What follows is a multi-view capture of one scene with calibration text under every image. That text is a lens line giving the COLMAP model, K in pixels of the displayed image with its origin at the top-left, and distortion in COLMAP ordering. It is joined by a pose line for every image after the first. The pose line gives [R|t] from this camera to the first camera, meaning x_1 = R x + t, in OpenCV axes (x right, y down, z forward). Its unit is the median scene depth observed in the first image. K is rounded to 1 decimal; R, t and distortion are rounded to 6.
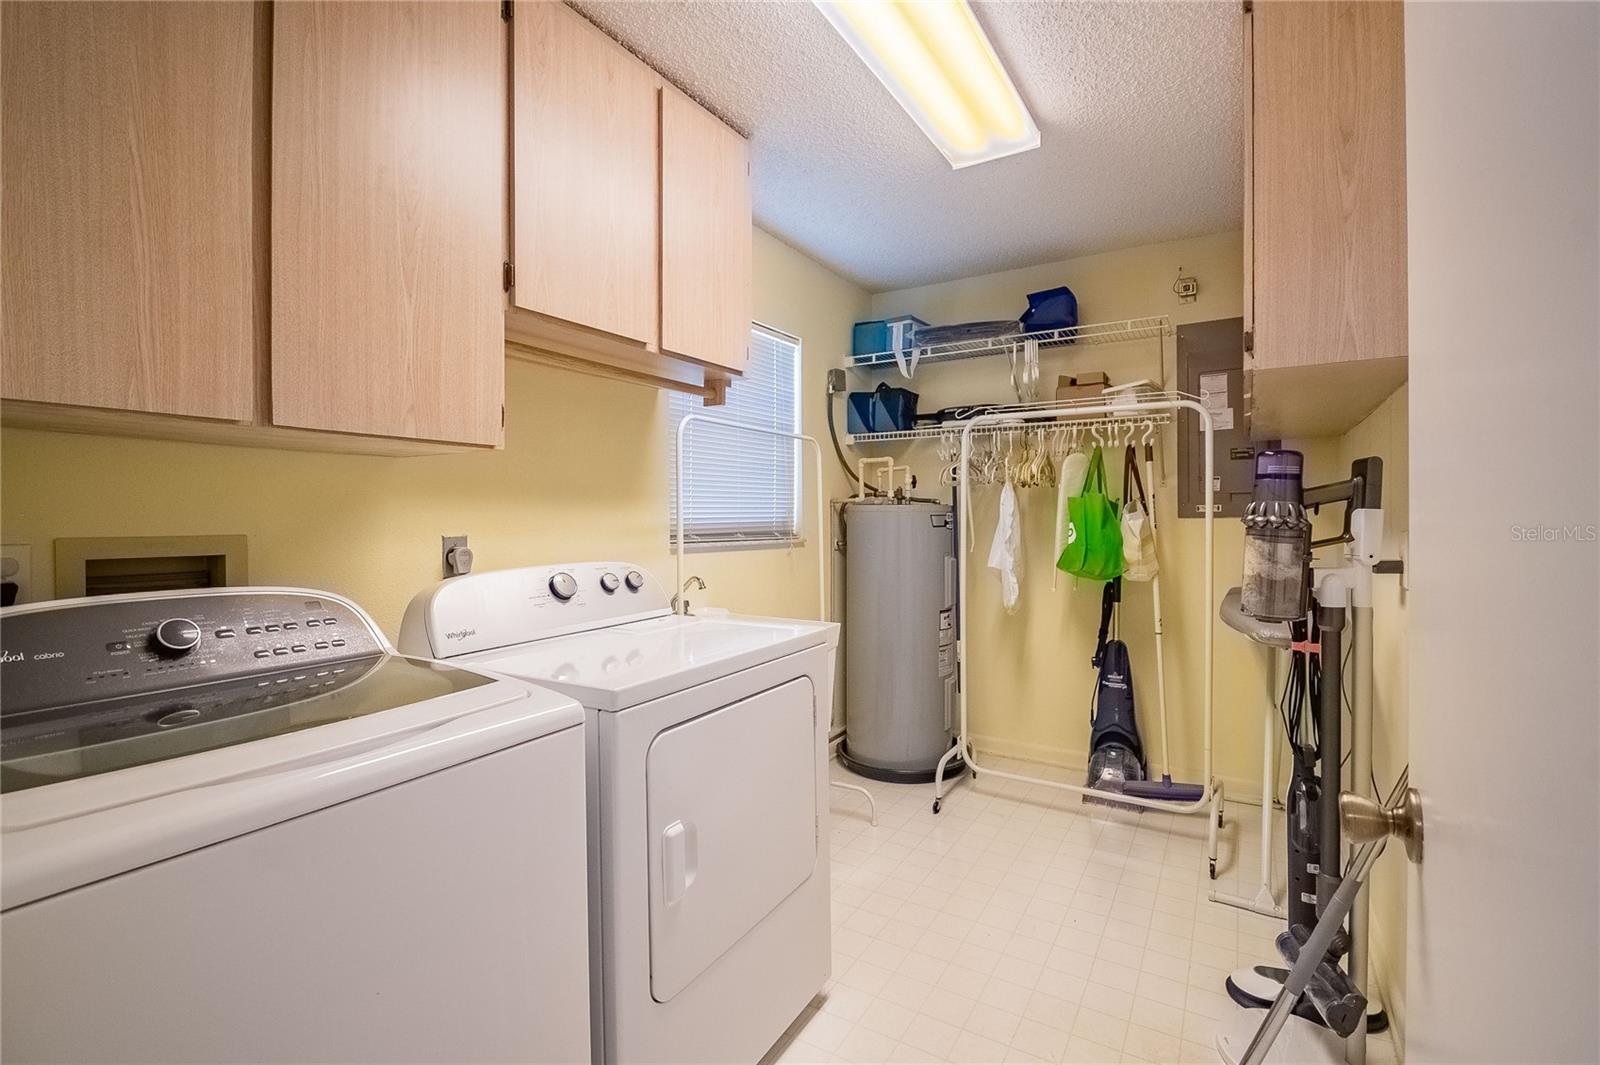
lens RADIAL K [[709.9, 0, 816.3], [0, 709.9, 525.2], [0, 0, 1]] dist [-0.001062, -0.000330]
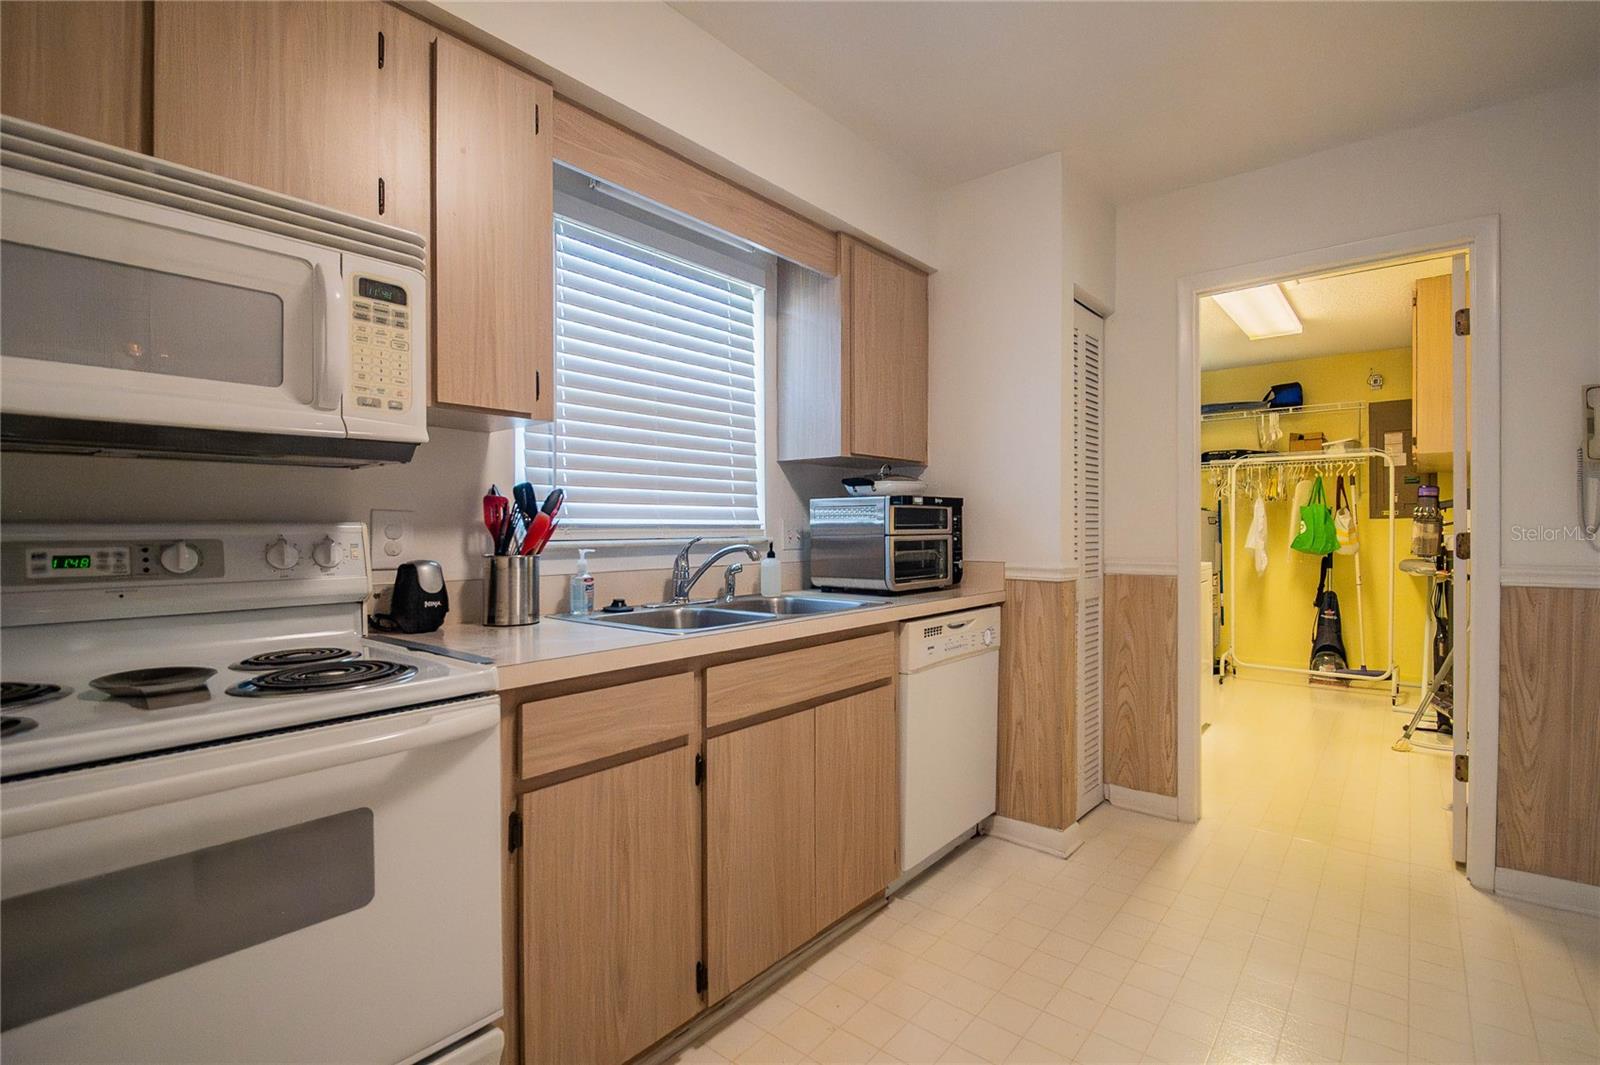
lens RADIAL K [[737.4, 0, 810.2], [0, 737.4, 536.9], [0, 0, 1]] dist [-0.003462, -0.000464]
pose [[0.989255, 0.003985, -0.146147, -0.564494], [-0.004181, 0.999991, -0.001033, 0.042212], [0.146142, 0.001633, 0.989262, -0.947203]]
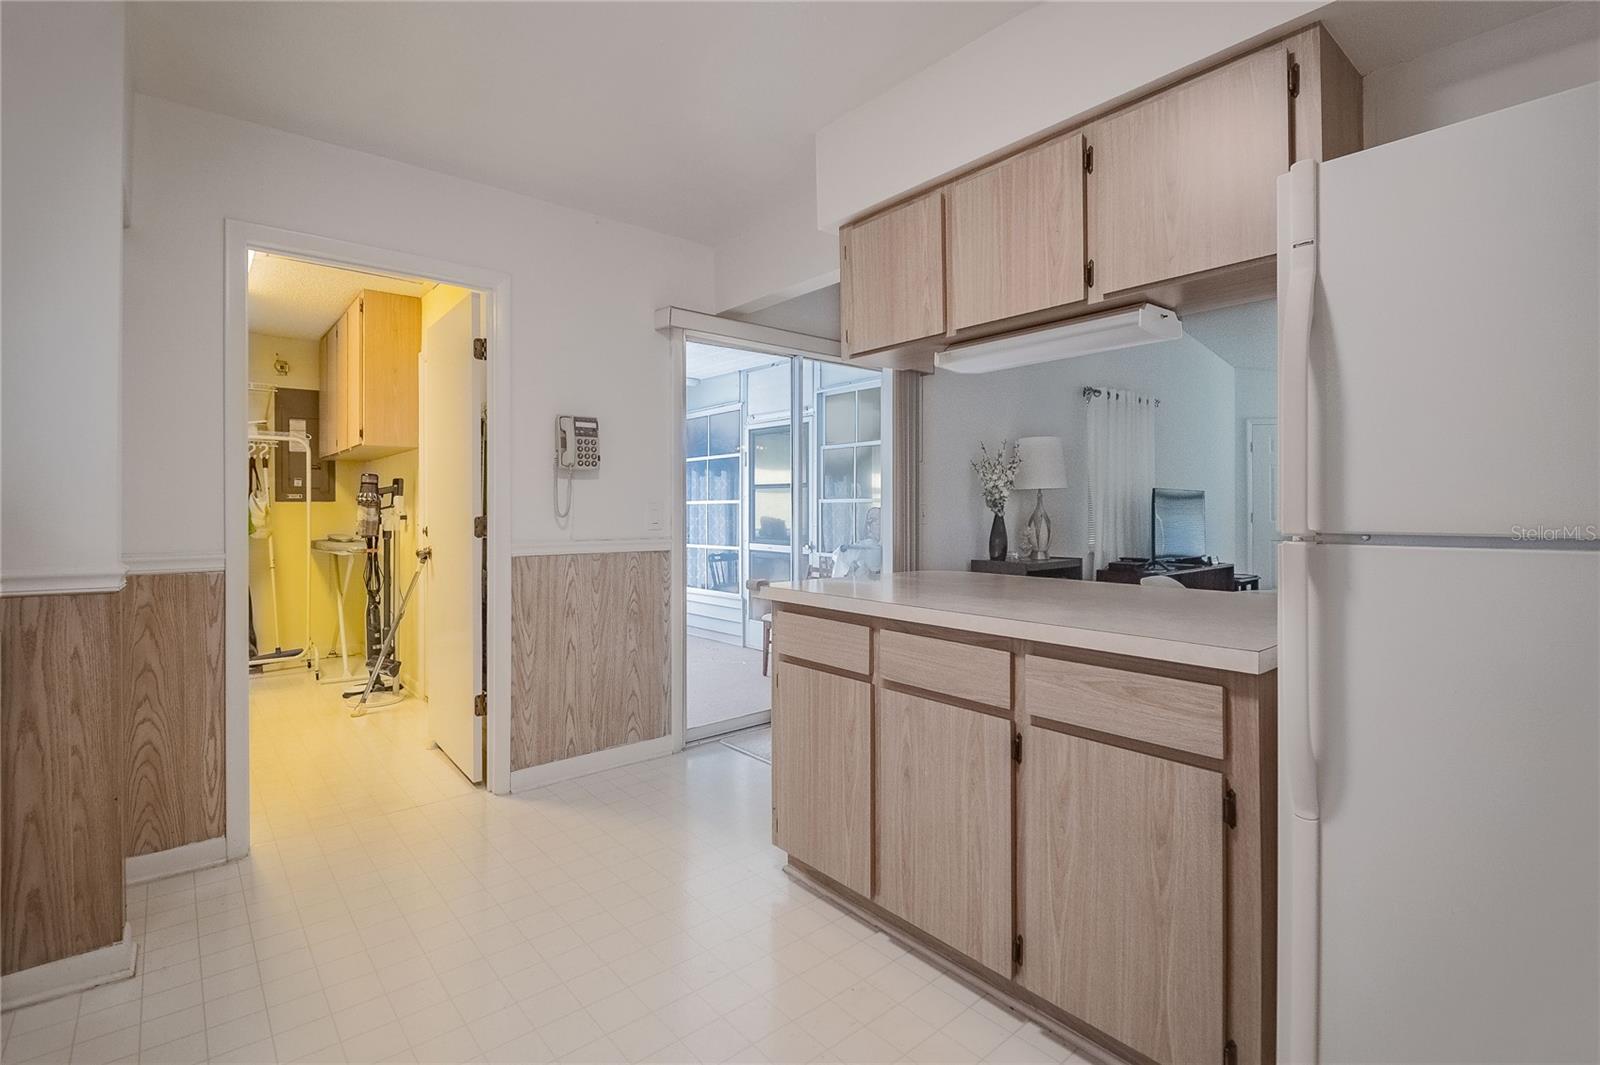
lens RADIAL K [[749.0, 0, 802.0], [0, 749.0, 505.2], [0, 0, 1]] dist [-0.002517, -0.000748]
pose [[0.315888, 0.005966, 0.948778, -0.819233], [0.012376, 0.999869, -0.010408, 0.034206], [-0.948716, 0.015030, 0.315773, -0.782258]]
